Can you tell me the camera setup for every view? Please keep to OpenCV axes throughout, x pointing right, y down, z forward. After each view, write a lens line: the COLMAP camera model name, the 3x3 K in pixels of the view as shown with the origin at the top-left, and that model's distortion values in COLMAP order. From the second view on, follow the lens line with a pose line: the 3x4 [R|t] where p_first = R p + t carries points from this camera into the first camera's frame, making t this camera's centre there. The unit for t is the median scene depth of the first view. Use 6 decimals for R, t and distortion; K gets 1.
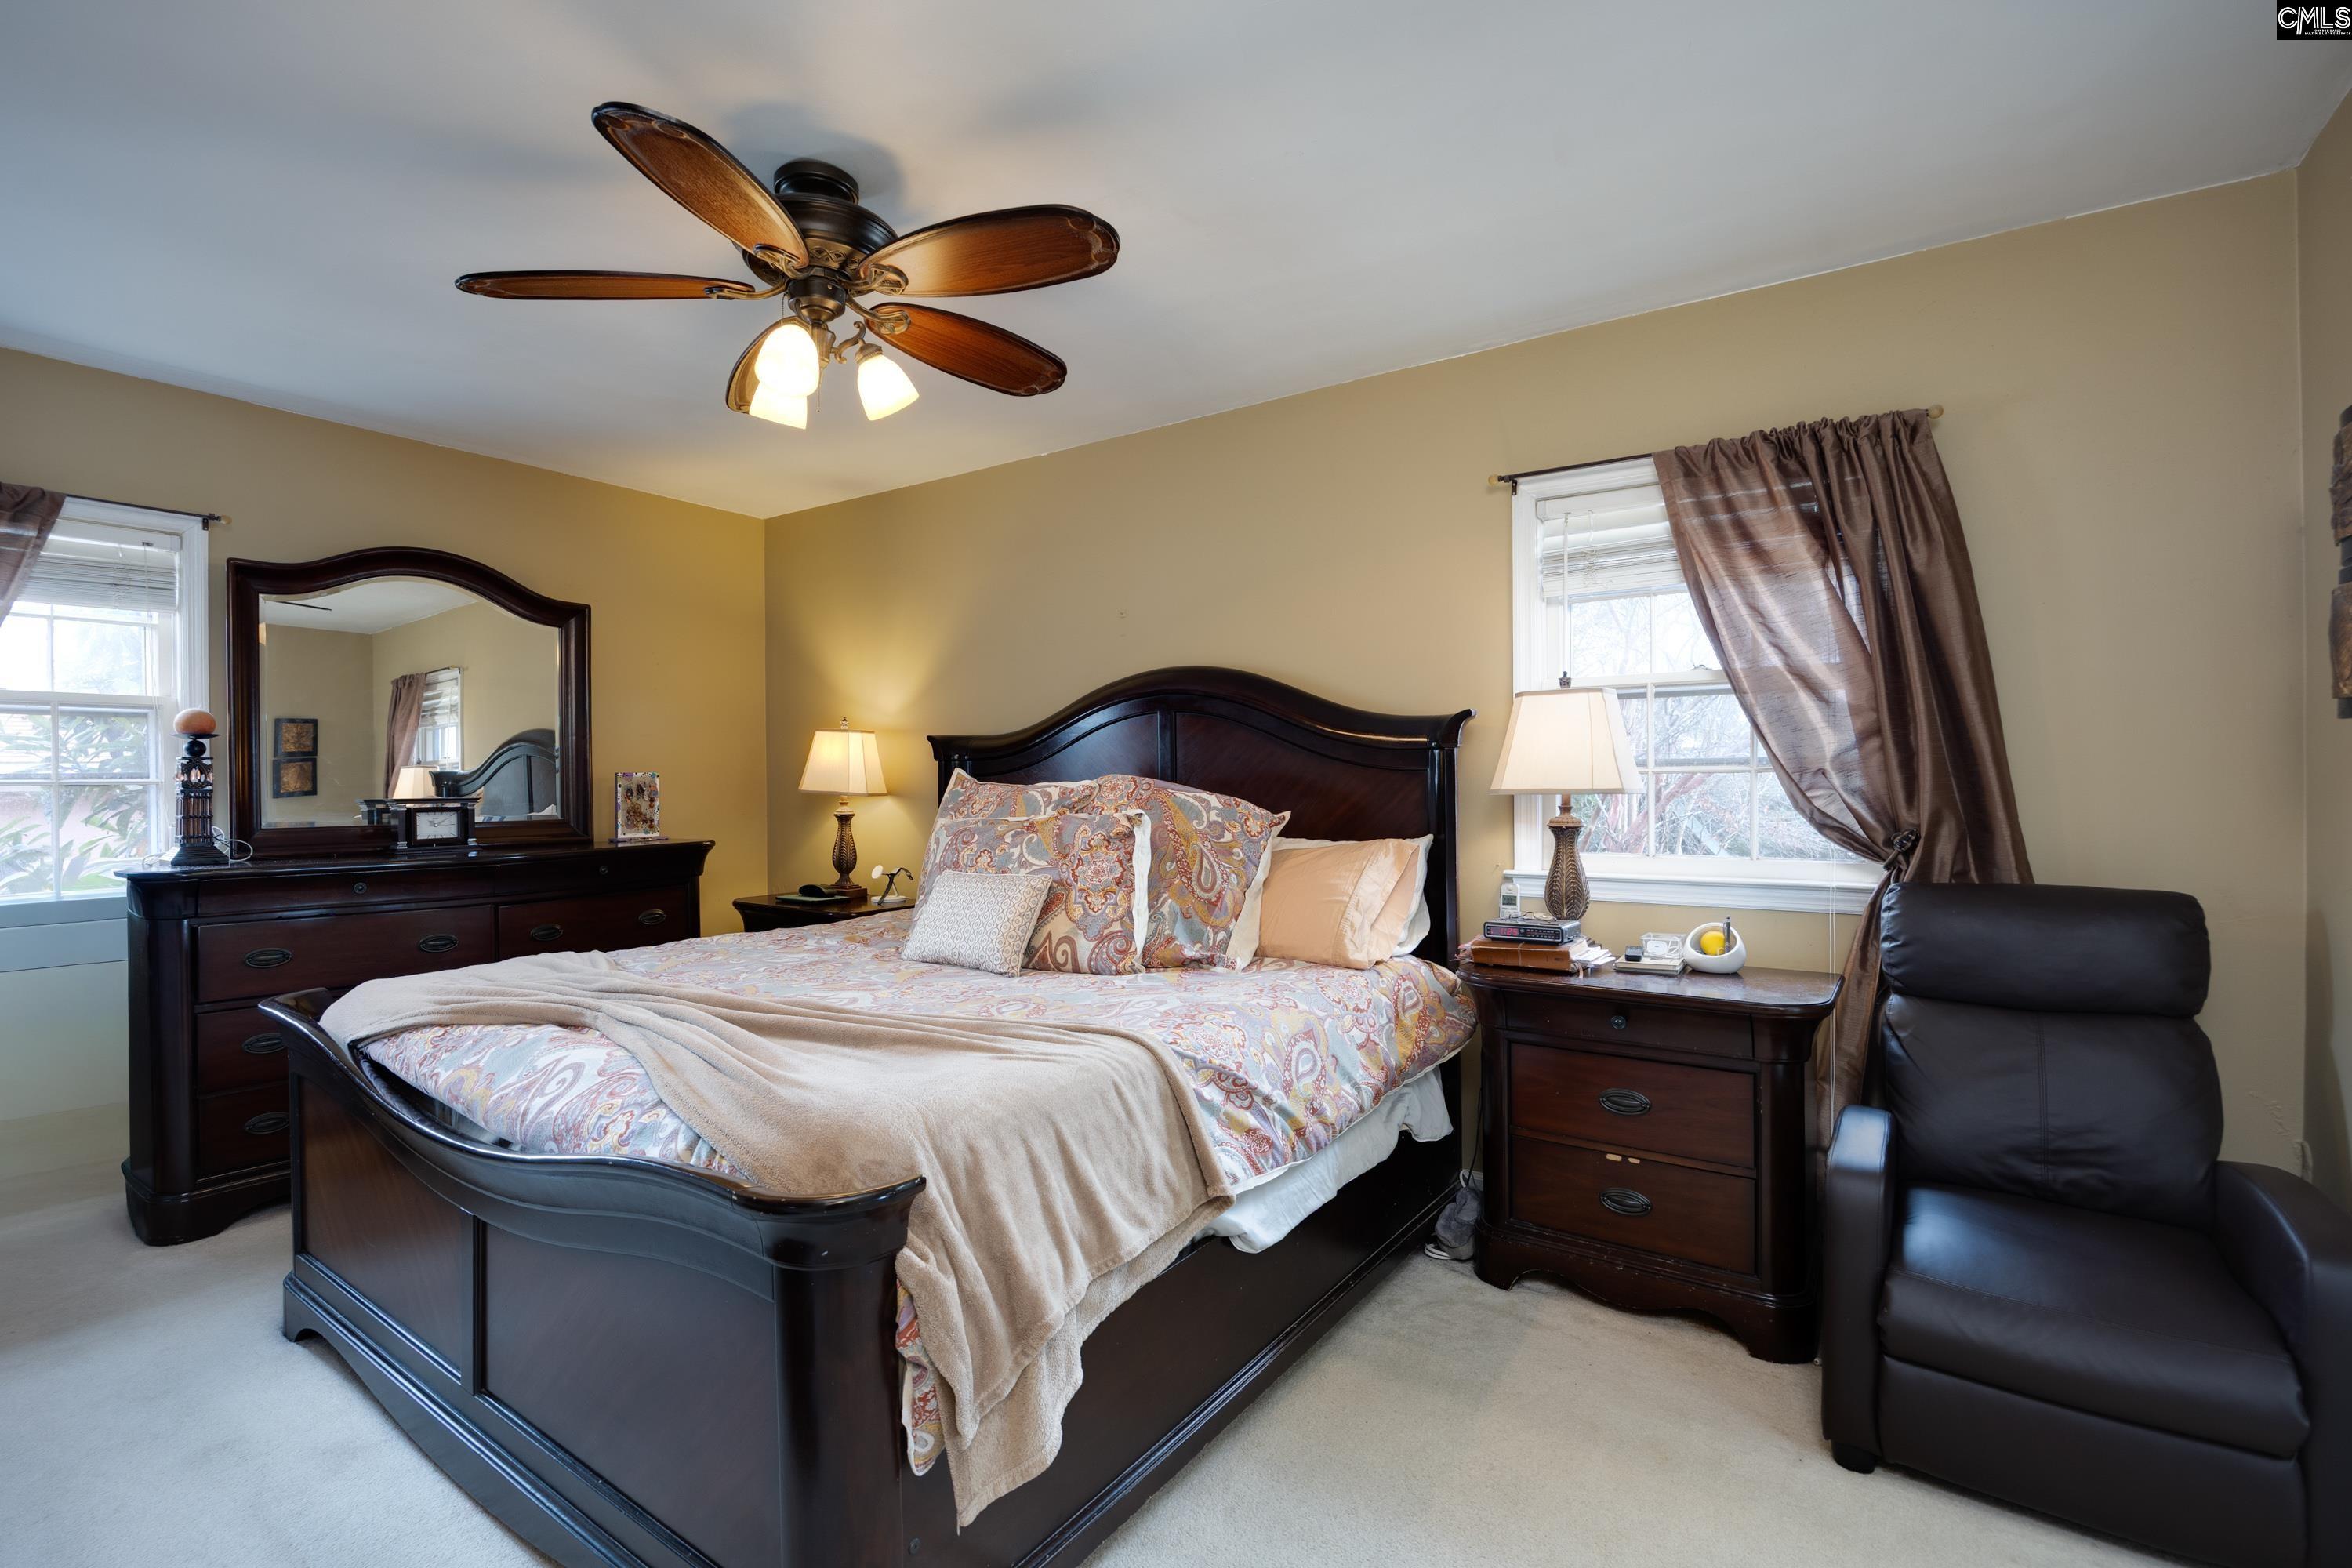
lens RADIAL K [[1074.3, 0, 1177.5], [0, 1074.3, 775.2], [0, 0, 1]] dist [-0.002900, -0.000141]
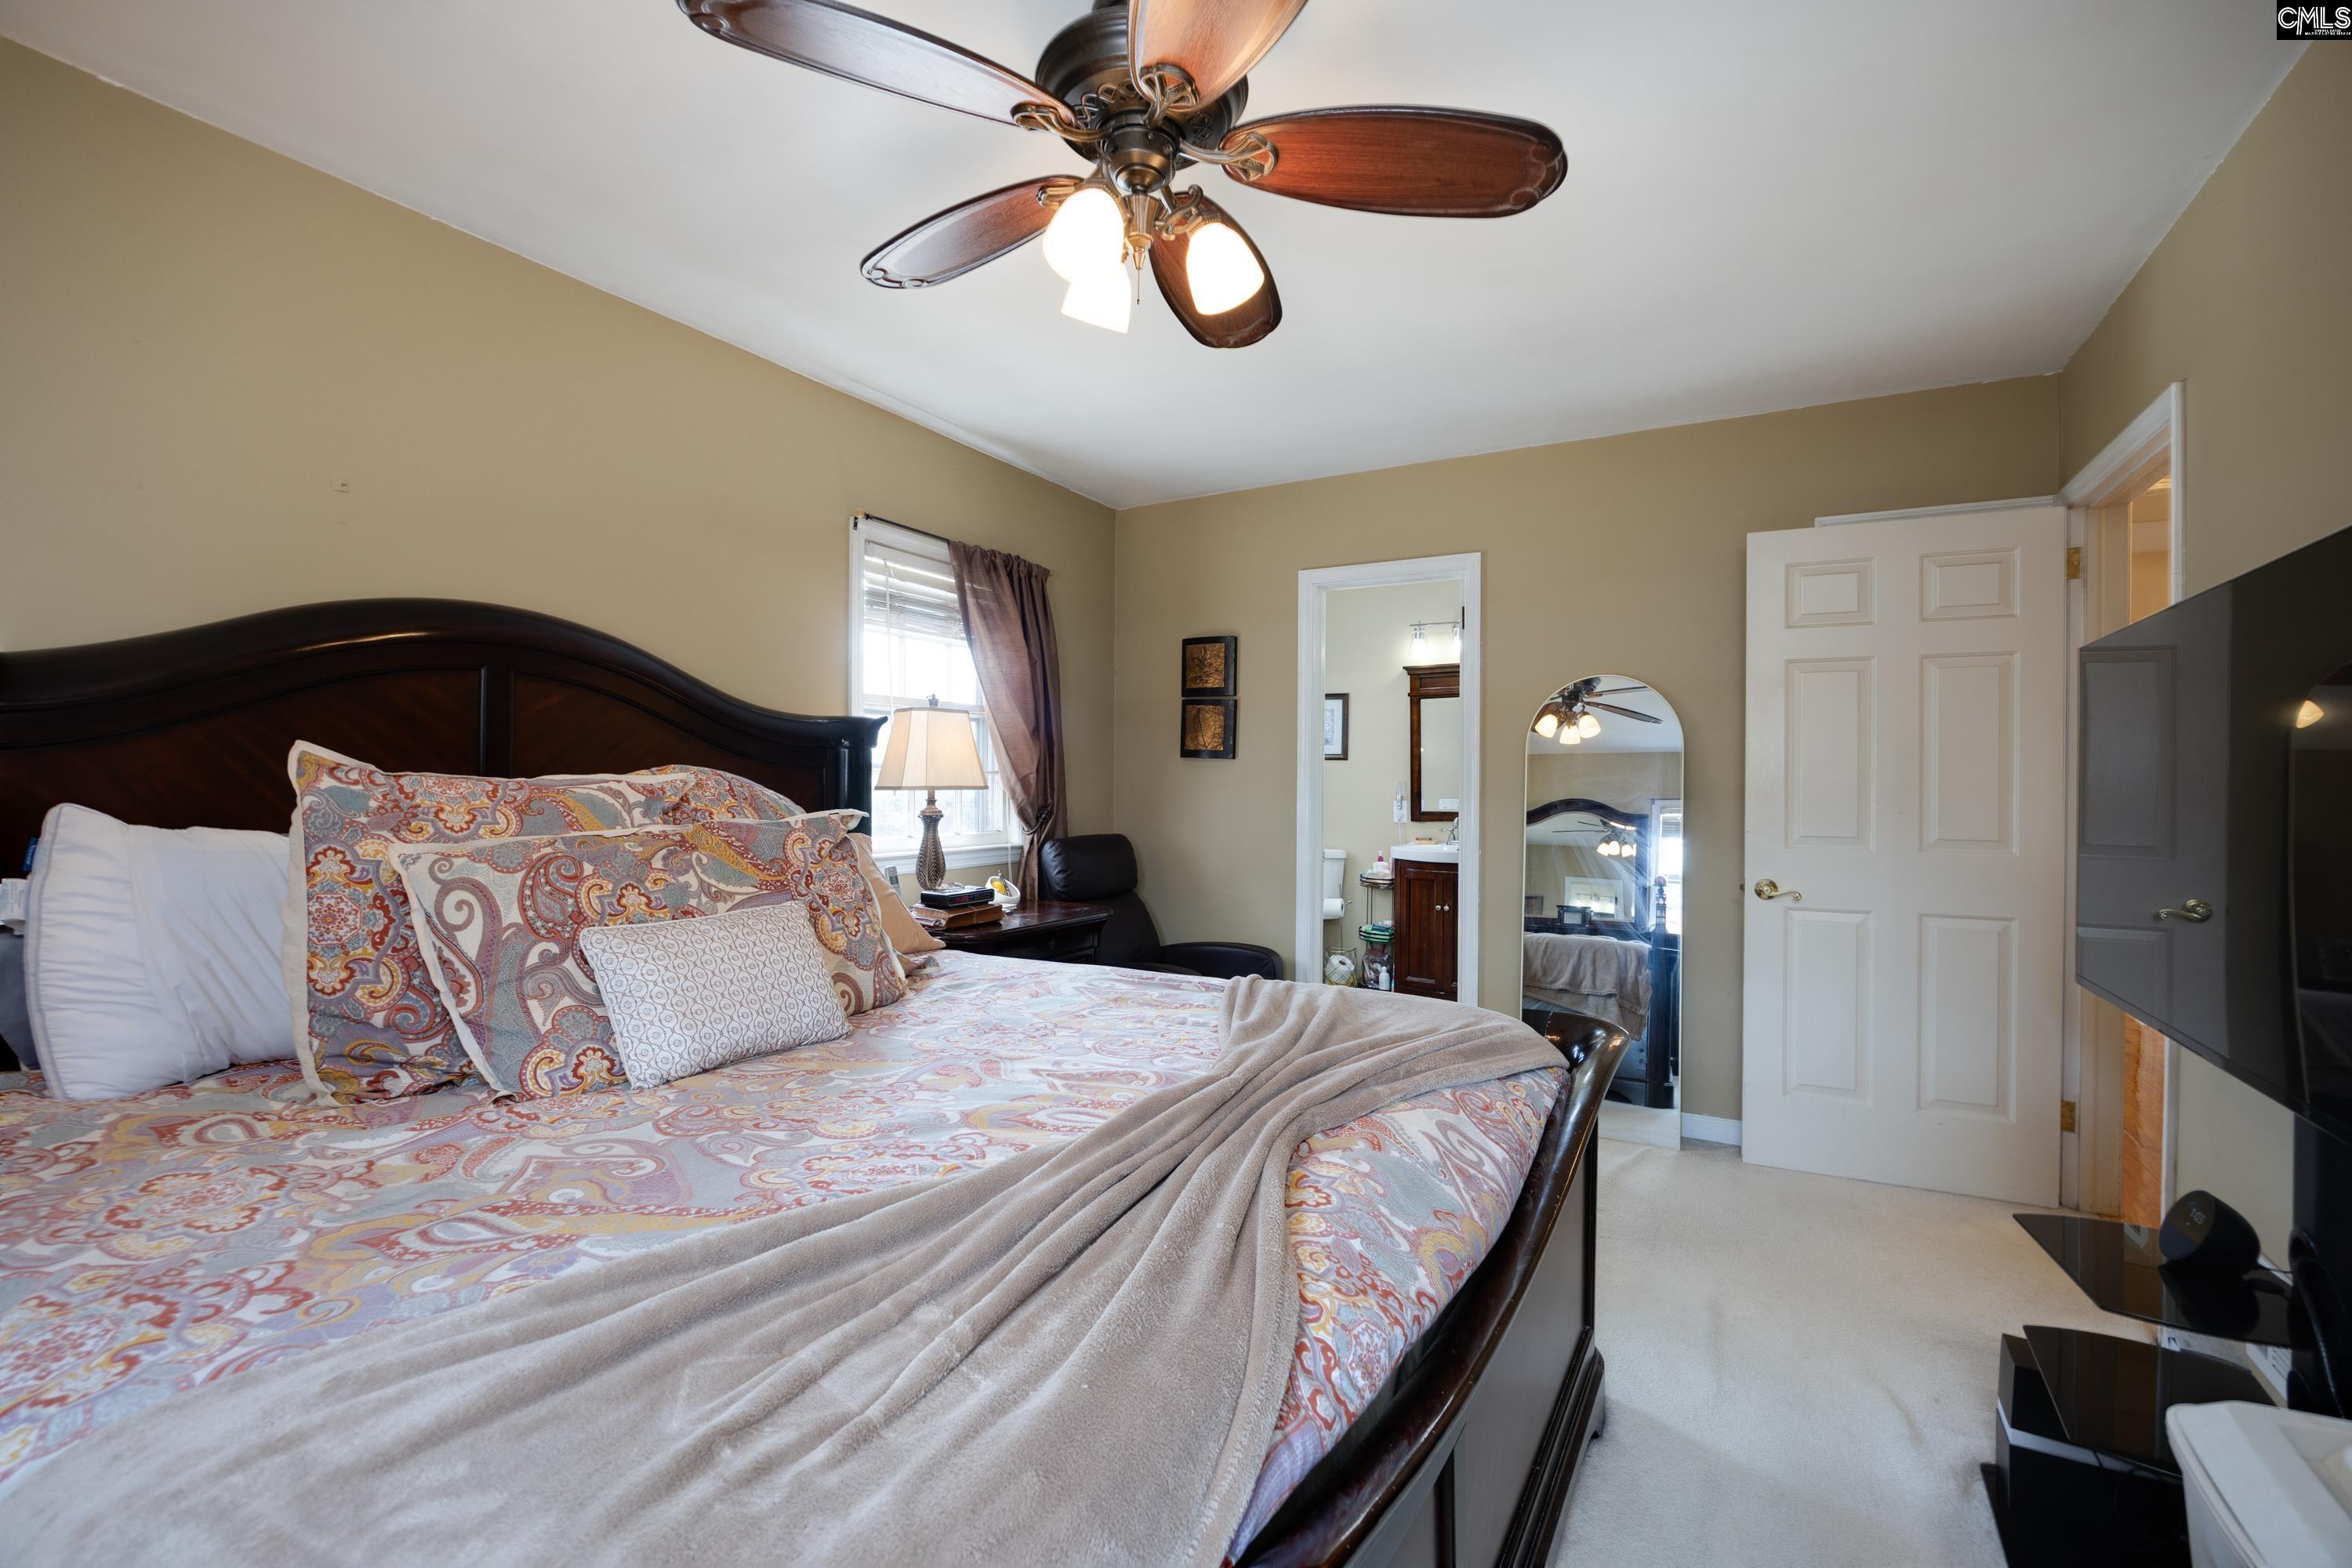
lens RADIAL K [[1074.3, 0, 1177.2], [0, 1074.3, 786.1], [0, 0, 1]] dist [-0.002900, -0.000141]
pose [[-0.095229, -0.004359, 0.995446, -0.939315], [-0.009992, 0.999944, 0.003423, 0.005895], [-0.995405, -0.009621, -0.095267, 0.831222]]
